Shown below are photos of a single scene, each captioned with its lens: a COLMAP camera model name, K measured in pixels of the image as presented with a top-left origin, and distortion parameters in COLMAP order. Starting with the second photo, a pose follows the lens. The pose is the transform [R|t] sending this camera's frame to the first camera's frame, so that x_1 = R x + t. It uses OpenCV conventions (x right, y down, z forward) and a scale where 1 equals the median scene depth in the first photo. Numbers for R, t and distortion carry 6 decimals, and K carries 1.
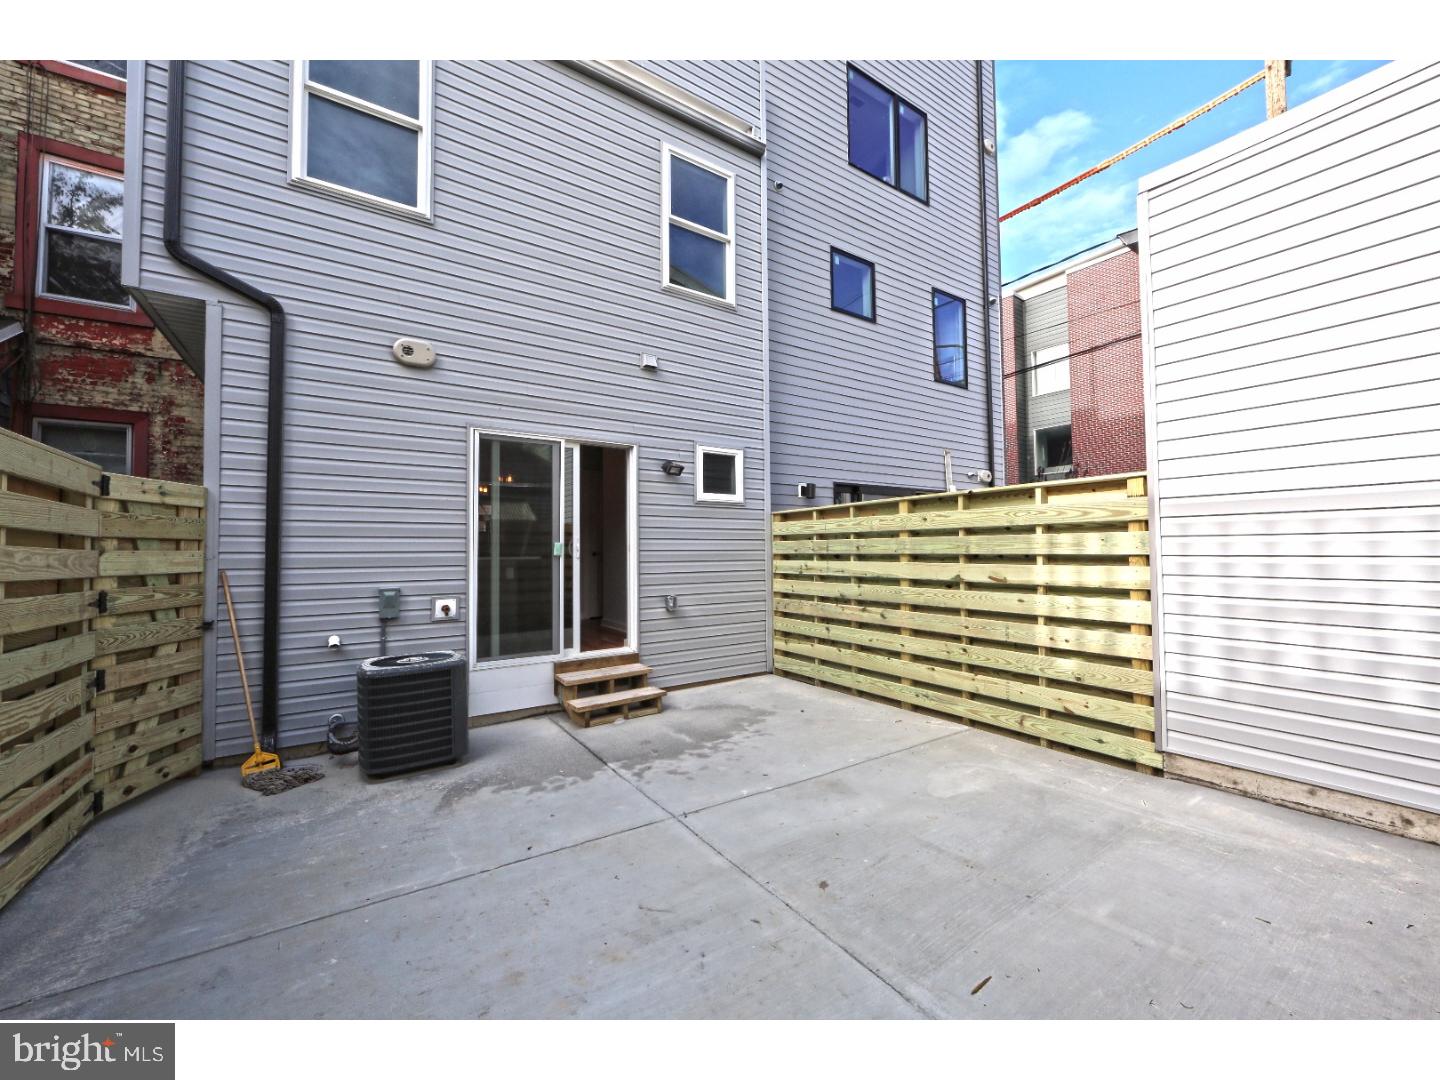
lens RADIAL K [[569.5, 0, 715.7], [0, 569.5, 539.1], [0, 0, 1]] dist [-0.008232, 0.001972]
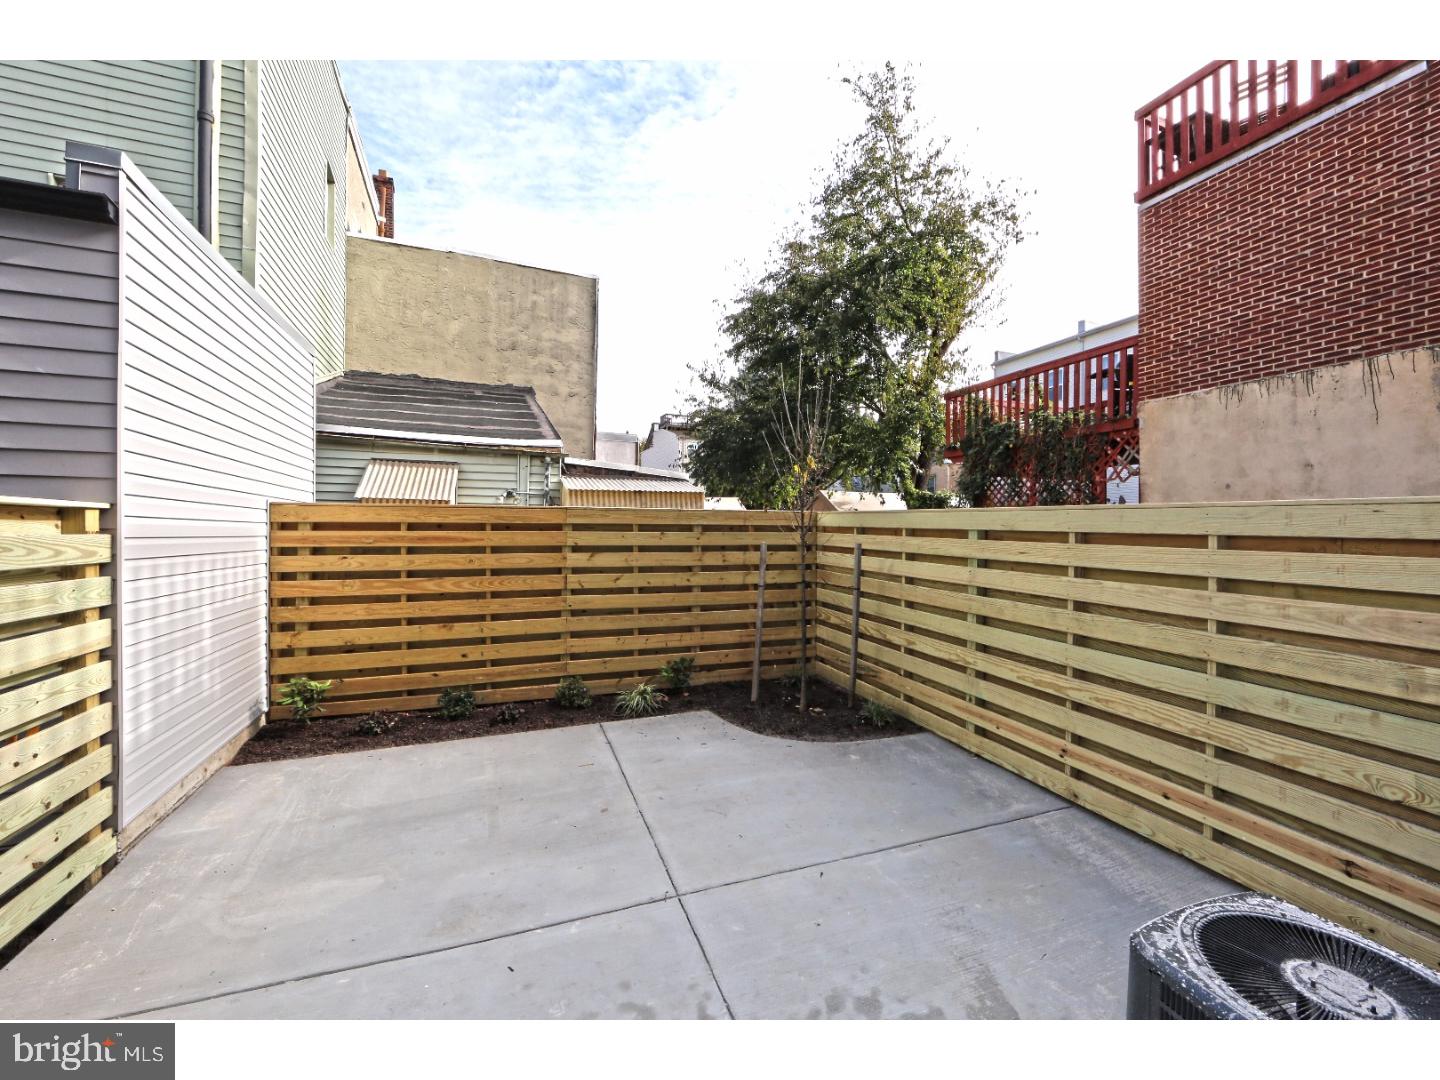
lens RADIAL K [[569.5, 0, 717.9], [0, 569.5, 541.1], [0, 0, 1]] dist [-0.008232, 0.001972]
pose [[-0.978770, 0.003363, 0.204936, -0.354076], [0.000067, 0.999871, -0.016087, -0.065652], [-0.204964, -0.015732, -0.978643, 2.071841]]
